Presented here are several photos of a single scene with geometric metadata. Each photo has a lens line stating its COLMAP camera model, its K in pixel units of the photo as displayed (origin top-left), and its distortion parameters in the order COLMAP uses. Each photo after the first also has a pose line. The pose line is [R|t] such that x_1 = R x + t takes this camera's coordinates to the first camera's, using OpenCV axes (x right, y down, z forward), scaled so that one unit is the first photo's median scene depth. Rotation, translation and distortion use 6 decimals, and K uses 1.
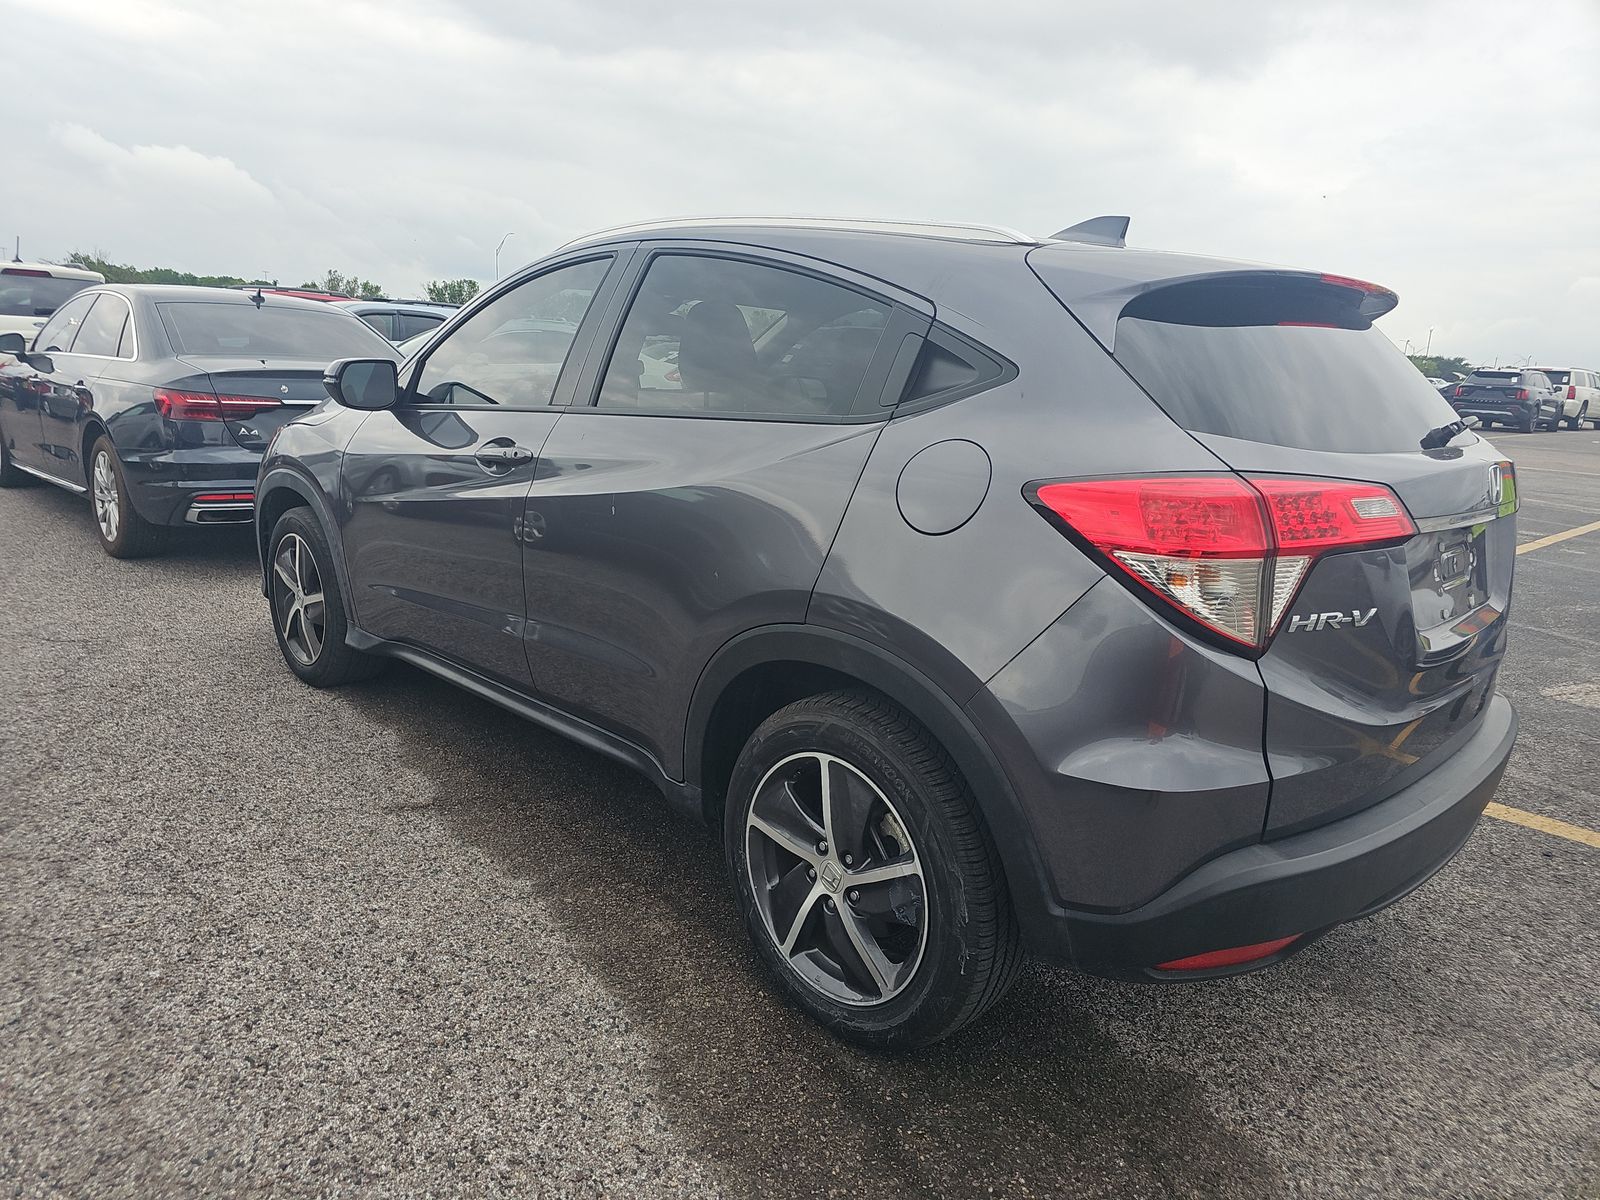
lens RADIAL K [[1069.1, 0, 800.0], [0, 1069.1, 600.0], [0, 0, 1]] dist [0.000884, -0.000081]
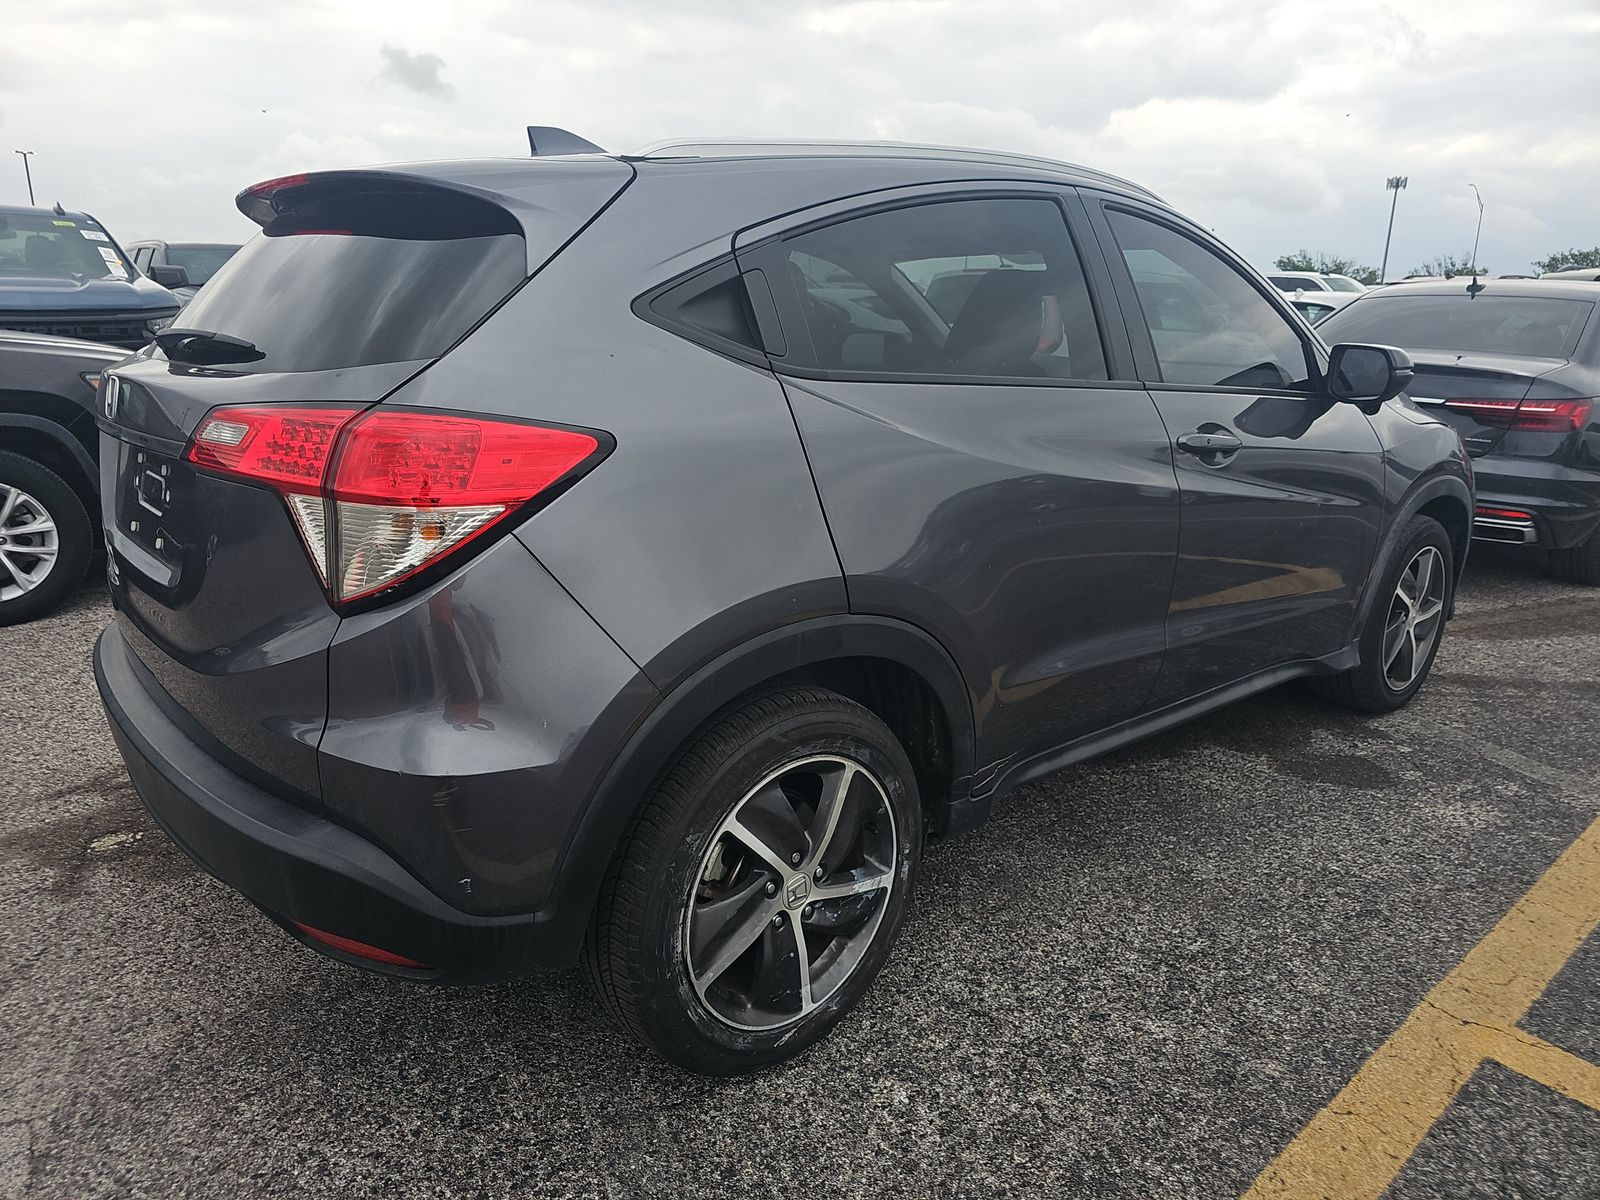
lens RADIAL K [[1068.7, 0, 800.0], [0, 1068.7, 600.0], [0, 0, 1]] dist [0.065720, 0.000640]
pose [[-0.074075, 0.226767, -0.971128, 1.299007], [-0.238377, 0.941548, 0.238043, -0.297076], [0.968344, 0.249127, -0.015689, 1.328938]]
